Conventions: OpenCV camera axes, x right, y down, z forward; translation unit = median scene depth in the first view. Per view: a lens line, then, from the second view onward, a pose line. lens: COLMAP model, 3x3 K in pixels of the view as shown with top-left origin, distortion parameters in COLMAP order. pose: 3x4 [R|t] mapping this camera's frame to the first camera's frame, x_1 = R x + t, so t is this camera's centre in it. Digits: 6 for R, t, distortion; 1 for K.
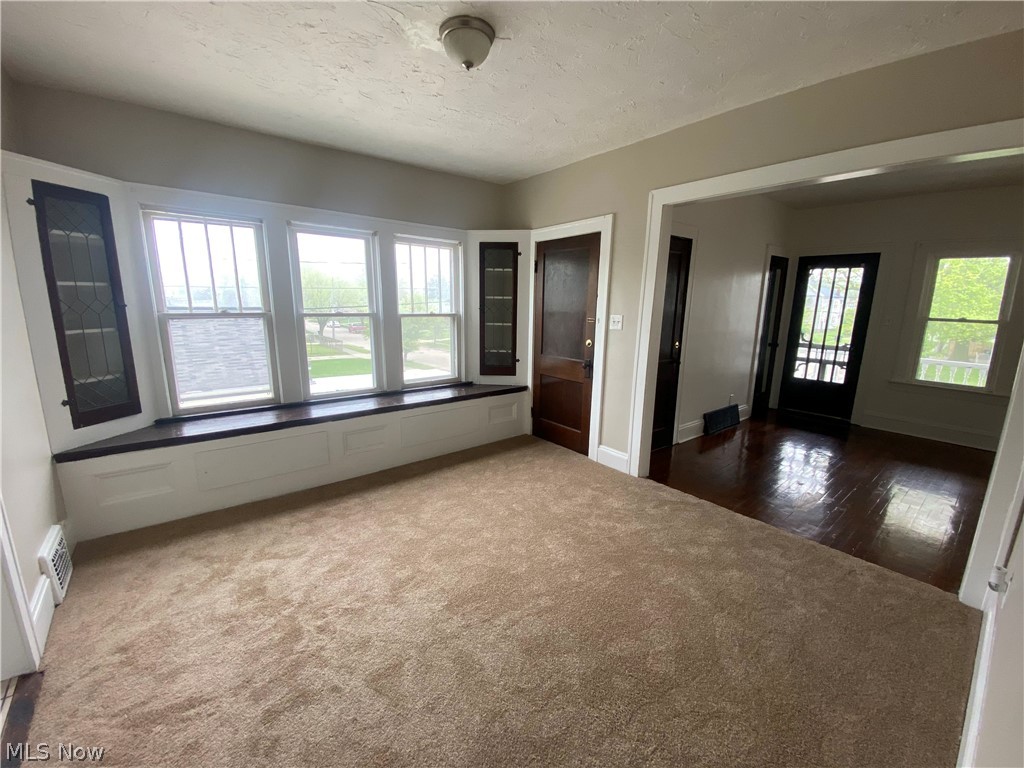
lens RADIAL K [[417.4, 0, 522.5], [0, 417.4, 381.0], [0, 0, 1]] dist [0.004018, -0.000097]
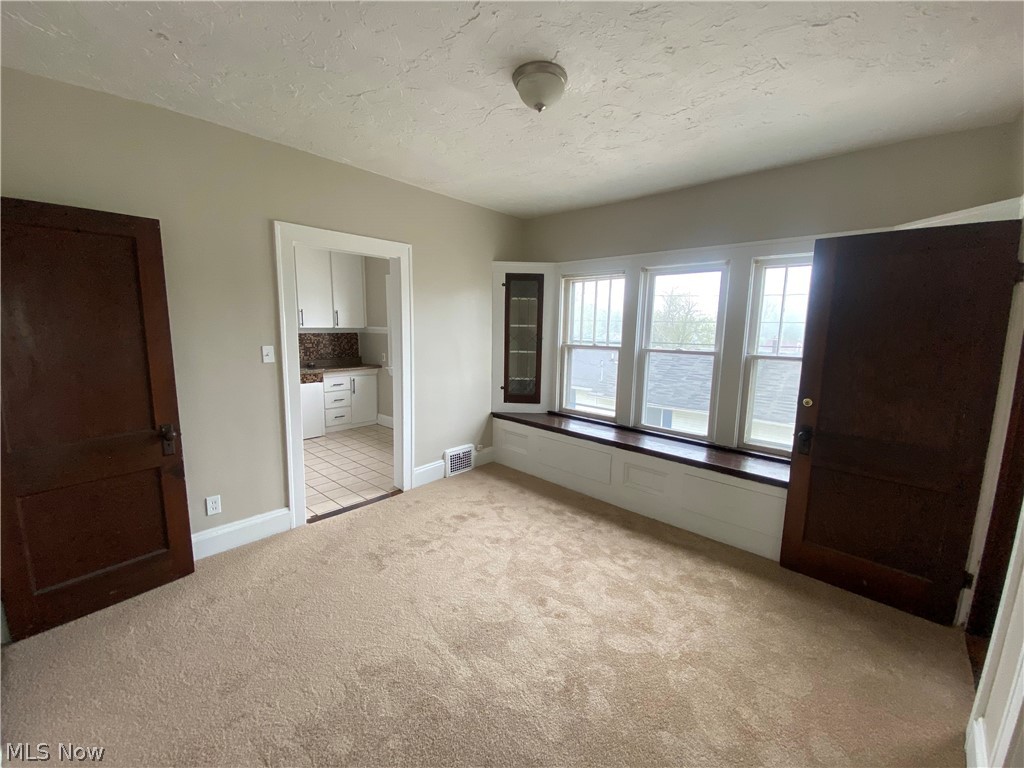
lens RADIAL K [[417.4, 0, 514.1], [0, 417.4, 385.8], [0, 0, 1]] dist [0.004018, -0.000097]
pose [[0.130500, 0.121980, -0.983916, 0.637826], [-0.211516, 0.972981, 0.092570, -0.117969], [0.968623, 0.196033, 0.152775, 0.642289]]
